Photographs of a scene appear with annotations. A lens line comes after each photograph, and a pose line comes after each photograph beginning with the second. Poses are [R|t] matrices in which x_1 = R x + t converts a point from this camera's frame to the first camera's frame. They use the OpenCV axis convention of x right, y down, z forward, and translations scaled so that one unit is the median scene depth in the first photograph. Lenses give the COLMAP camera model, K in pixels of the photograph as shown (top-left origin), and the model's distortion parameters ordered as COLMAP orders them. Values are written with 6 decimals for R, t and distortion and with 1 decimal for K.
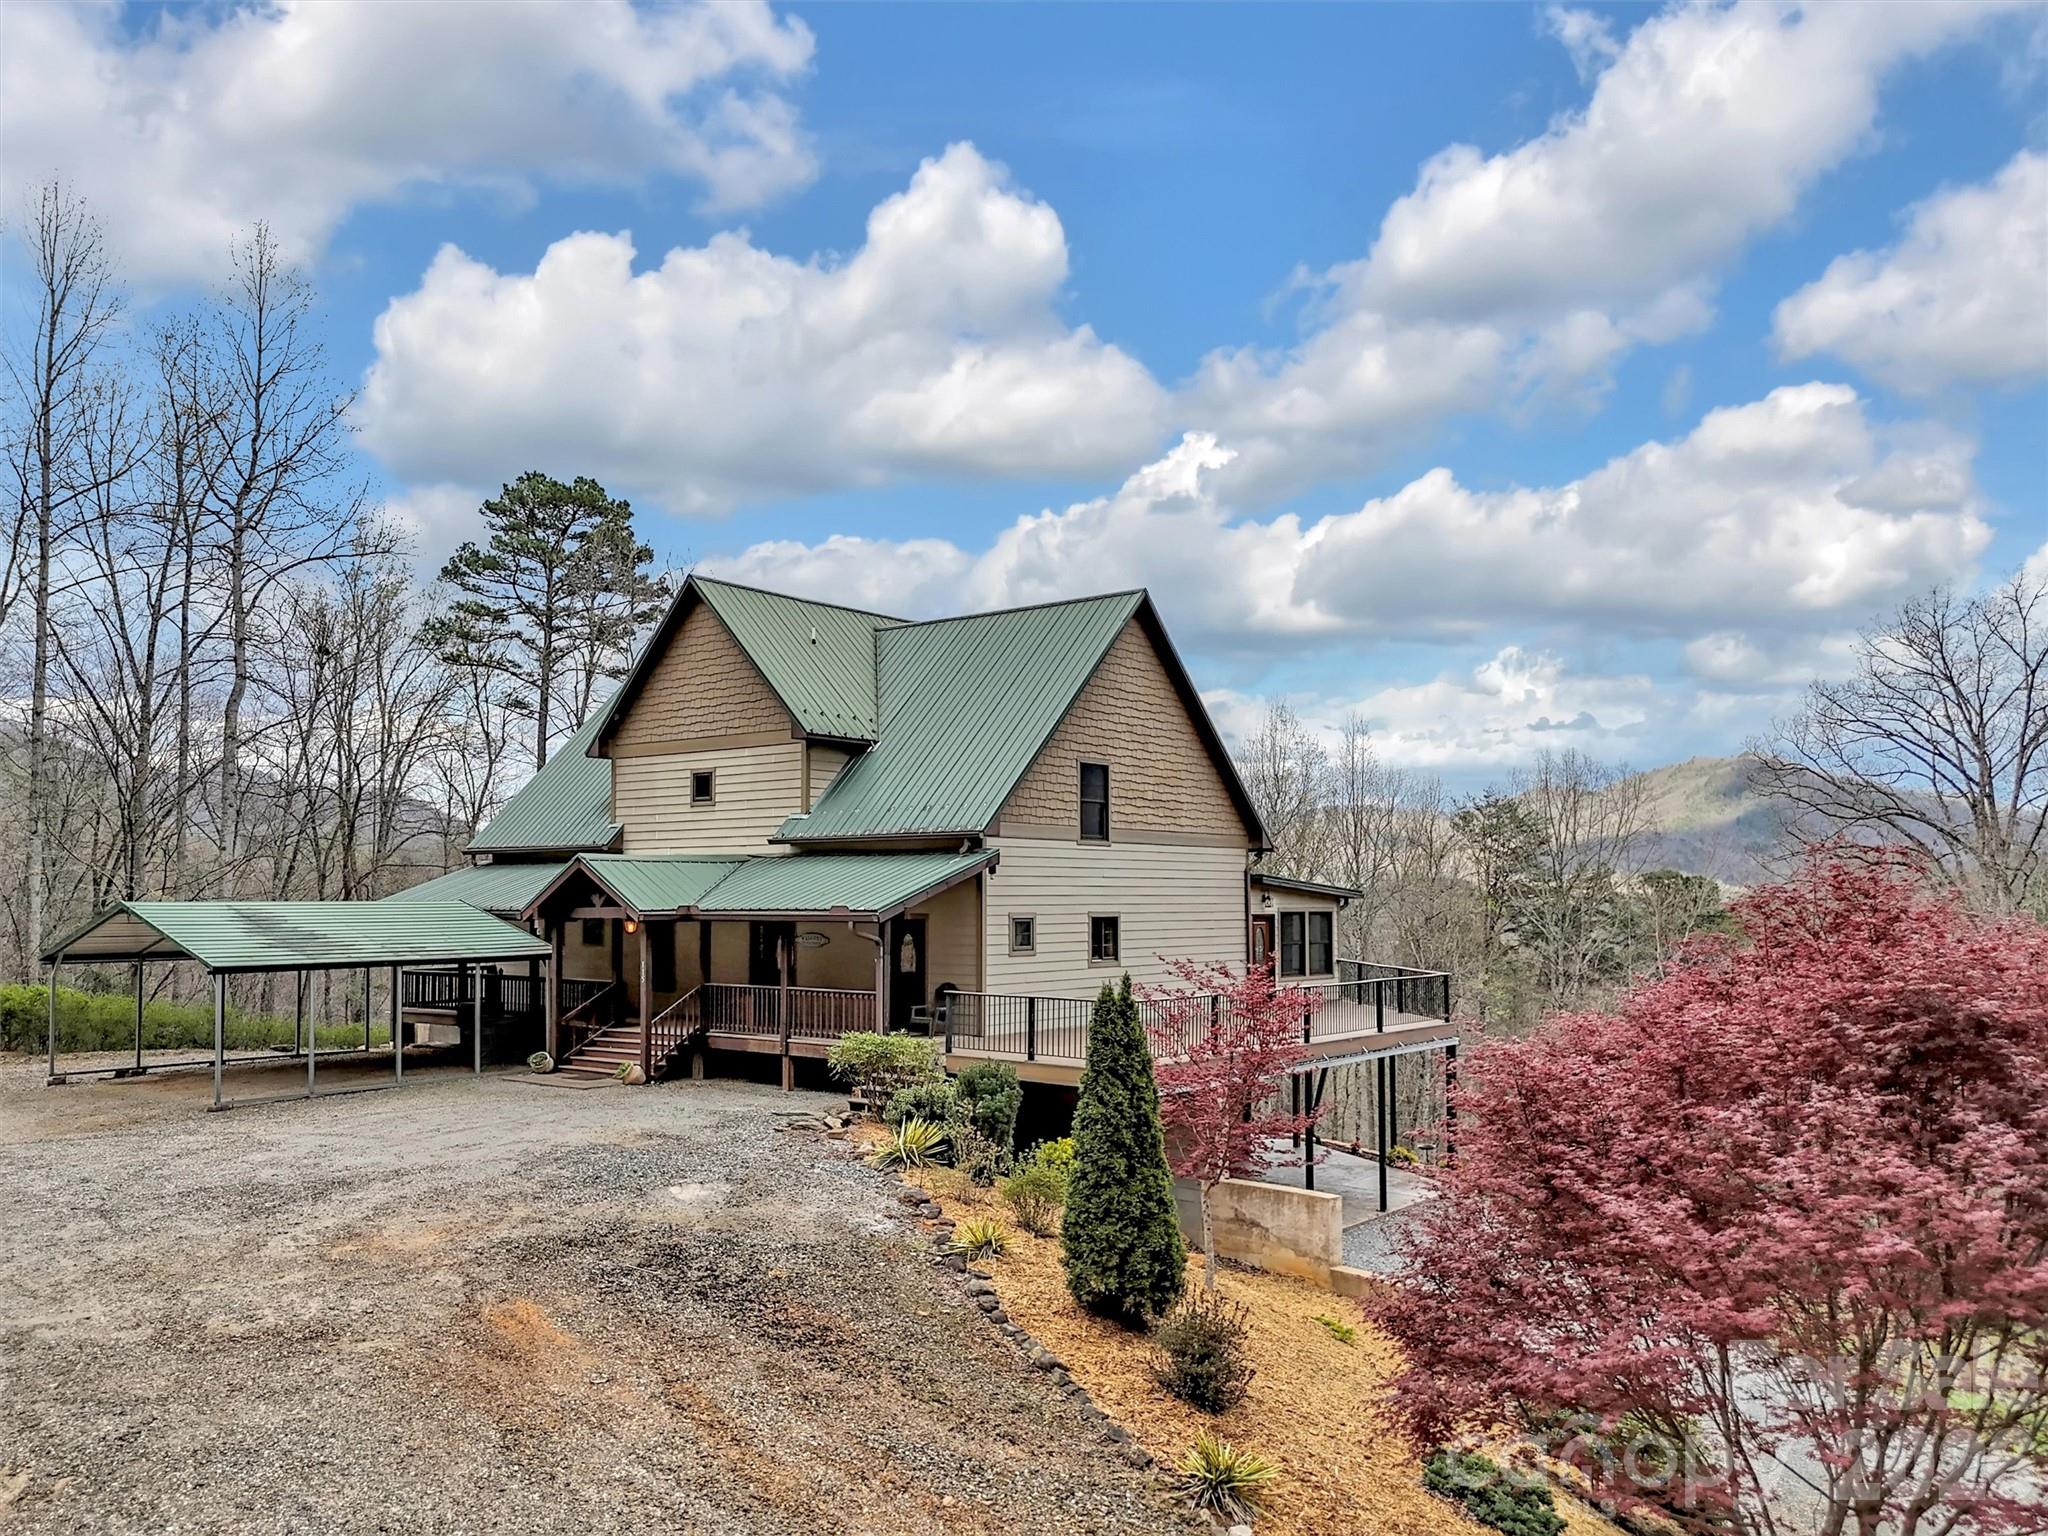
lens RADIAL K [[1576.8, 0, 1031.6], [0, 1576.8, 814.5], [0, 0, 1]] dist [0.033947, -0.003403]
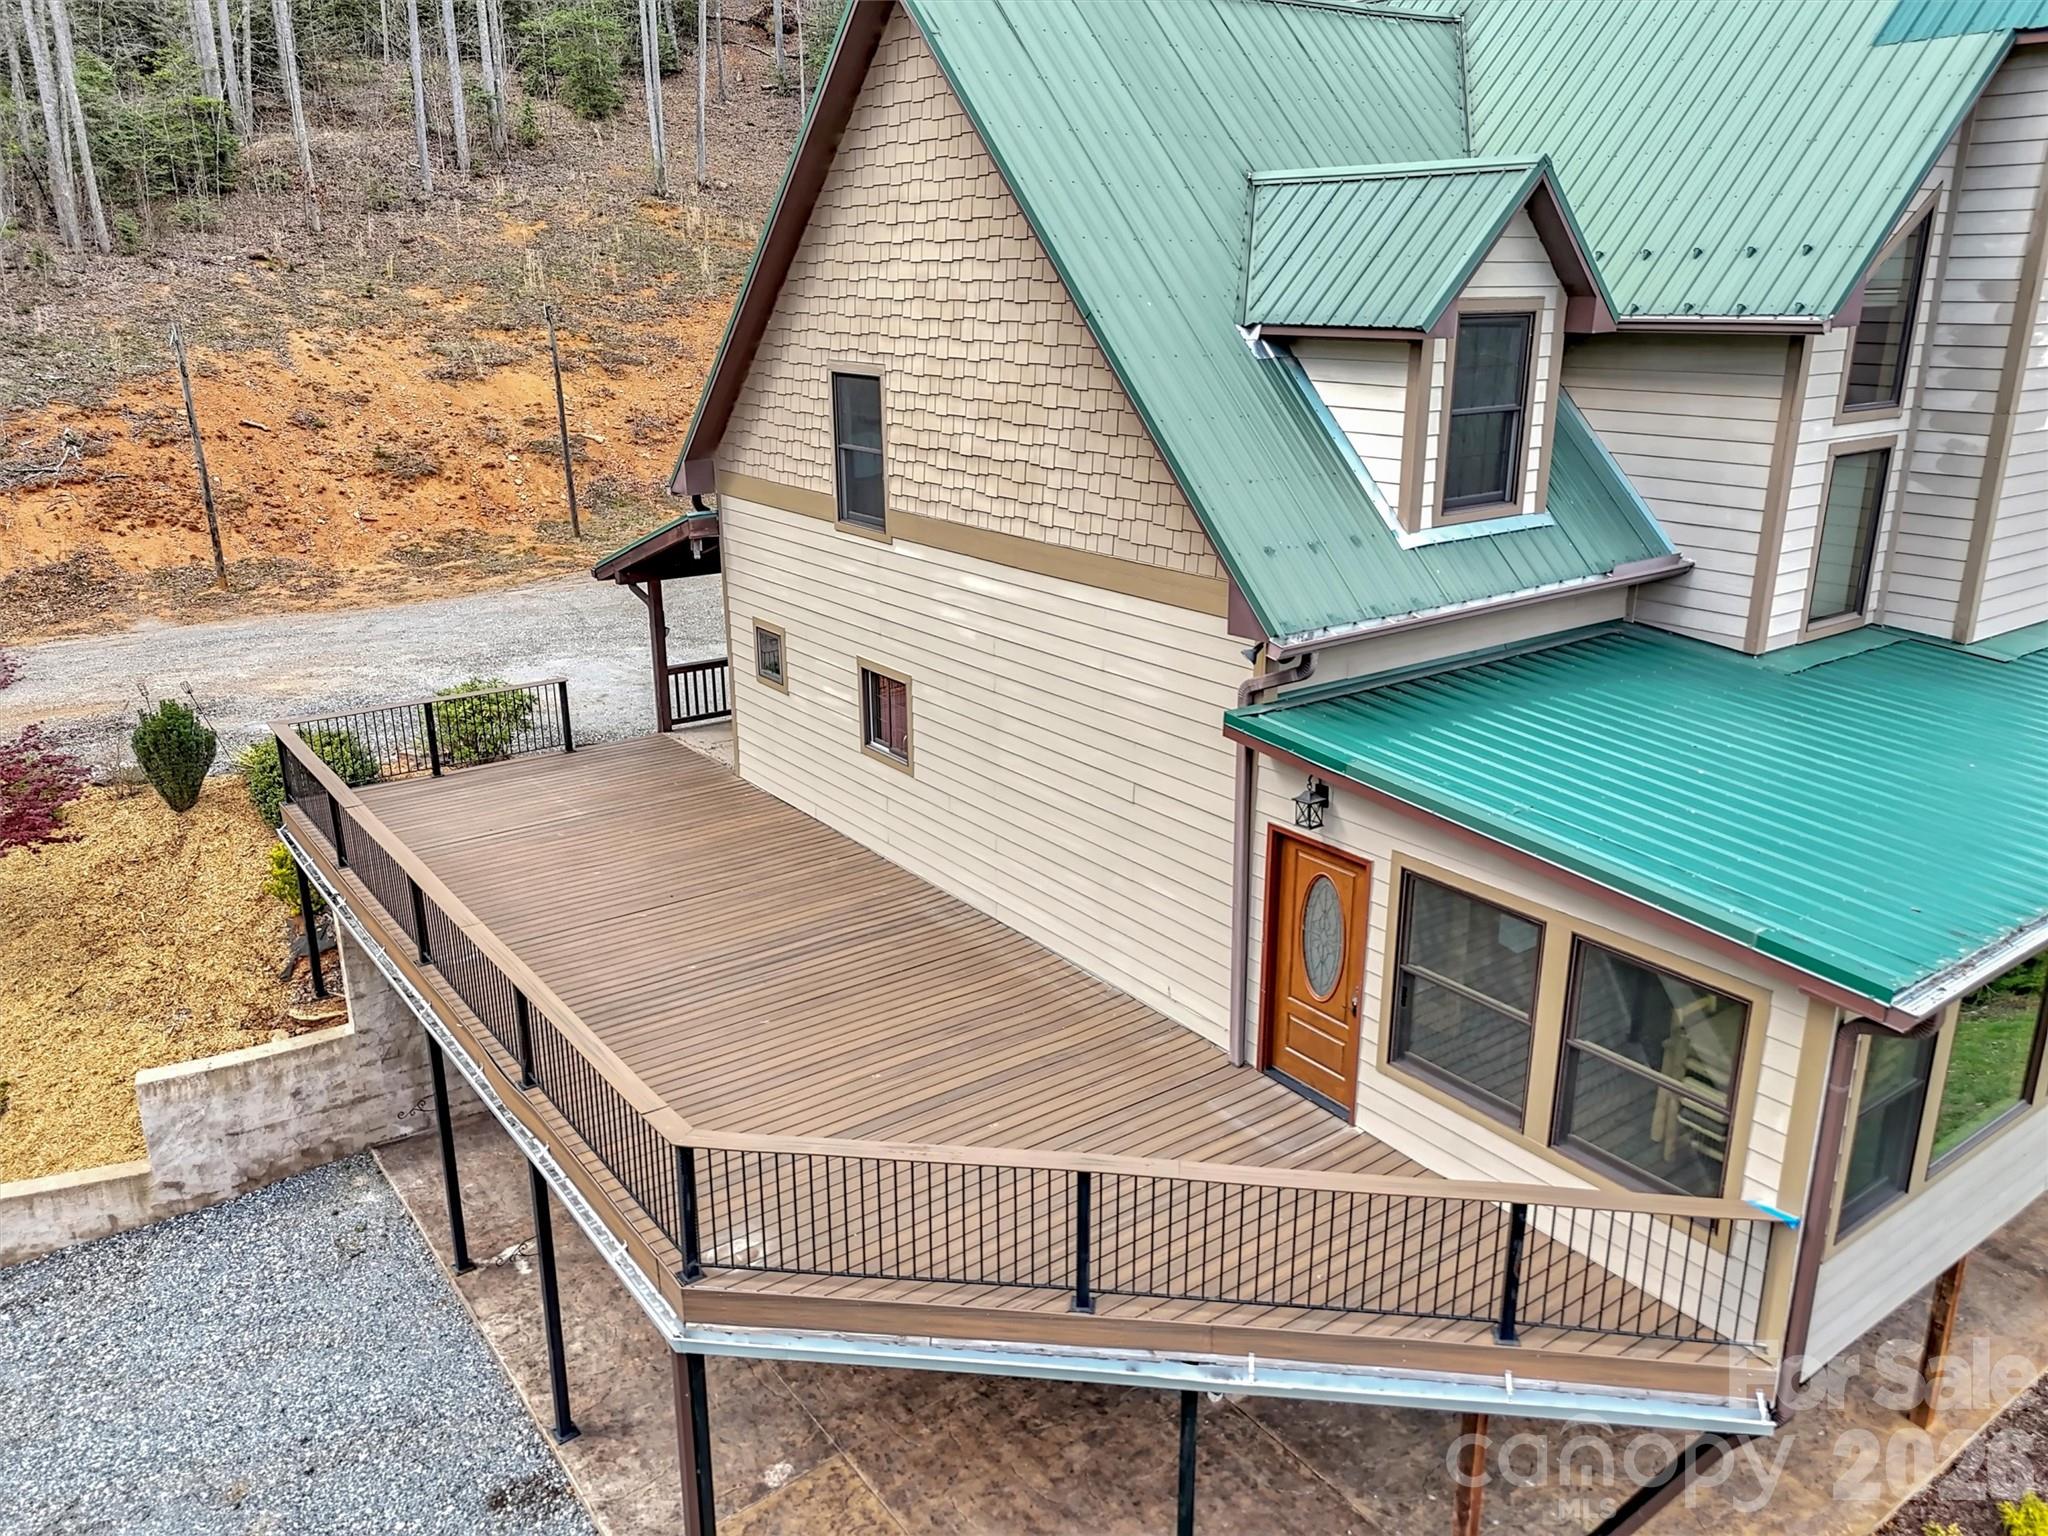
lens RADIAL K [[1576.8, 0, 1031.6], [0, 1576.8, 814.5], [0, 0, 1]] dist [0.033947, -0.003403]
pose [[-0.295789, 0.316580, -0.901269, 0.509491], [0.056241, 0.947622, 0.314404, -0.053059], [0.953596, 0.042309, -0.298101, 1.174993]]
